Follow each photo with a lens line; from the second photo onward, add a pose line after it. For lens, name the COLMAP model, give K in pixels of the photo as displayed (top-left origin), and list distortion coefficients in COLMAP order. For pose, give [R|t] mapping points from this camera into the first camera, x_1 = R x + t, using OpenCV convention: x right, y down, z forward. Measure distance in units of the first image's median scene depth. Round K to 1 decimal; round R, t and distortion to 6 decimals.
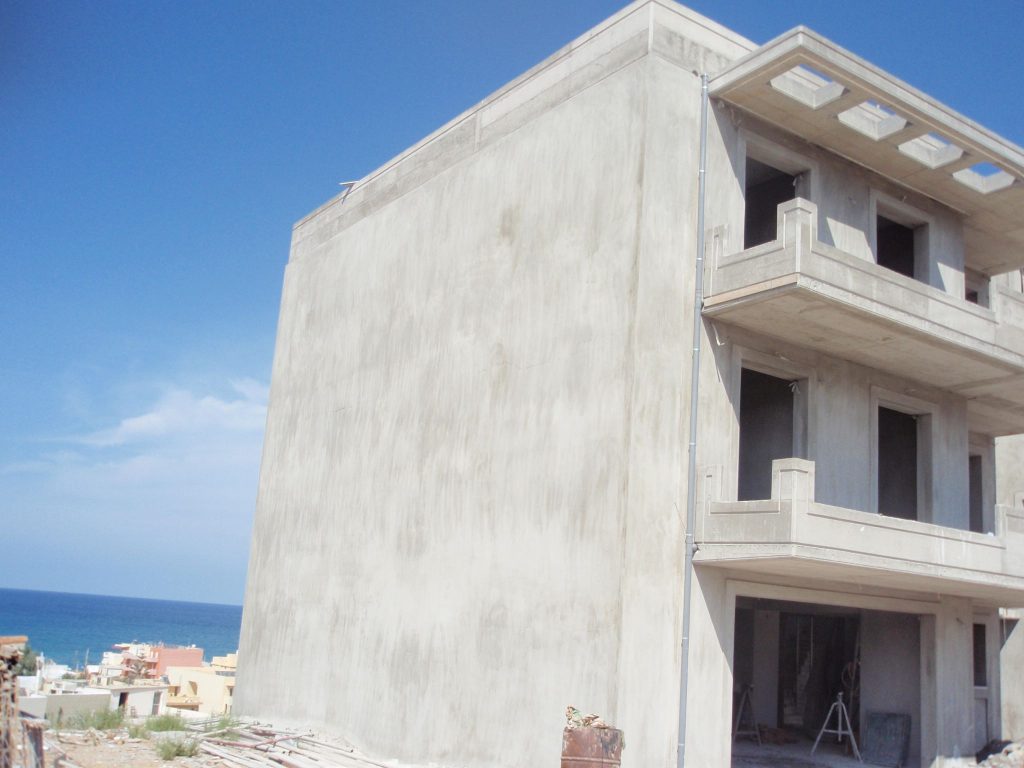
lens RADIAL K [[1079.5, 0, 512.0], [0, 1079.5, 384.0], [0, 0, 1]] dist [0.002766, 0.004266]
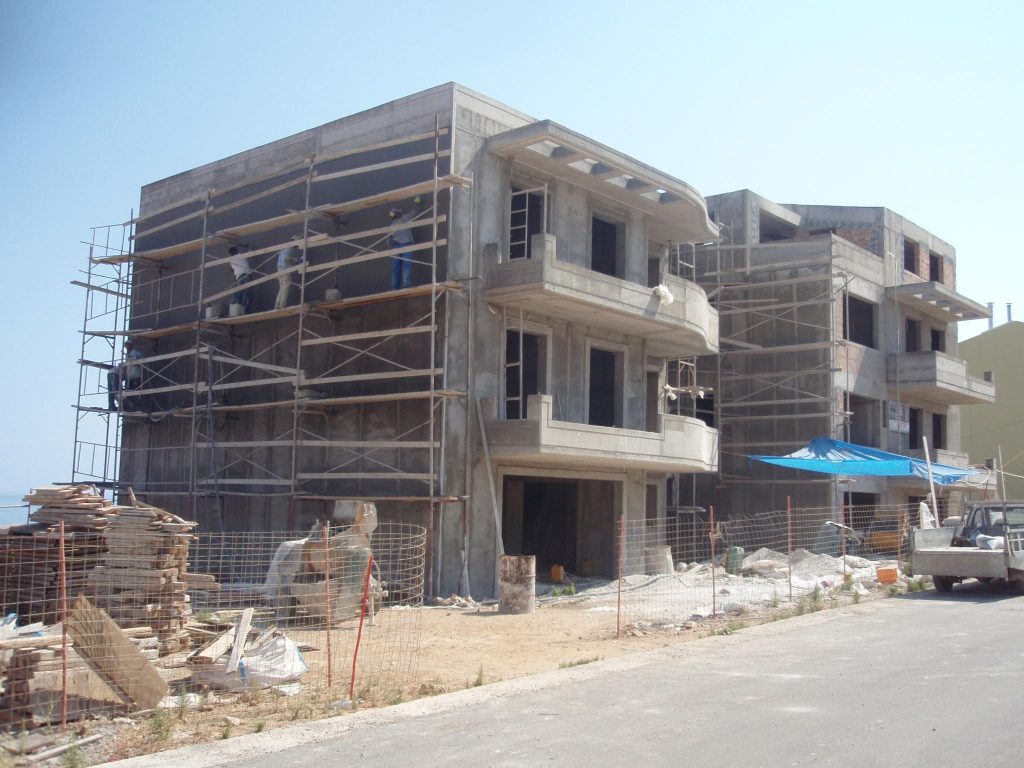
lens RADIAL K [[1079.5, 0, 512.0], [0, 1079.5, 384.0], [0, 0, 1]] dist [0.002766, 0.004266]
pose [[0.969491, -0.015270, 0.244651, -0.160619], [-0.013146, 0.993383, 0.114094, -0.116496], [-0.244775, -0.113829, 0.962875, -0.505095]]
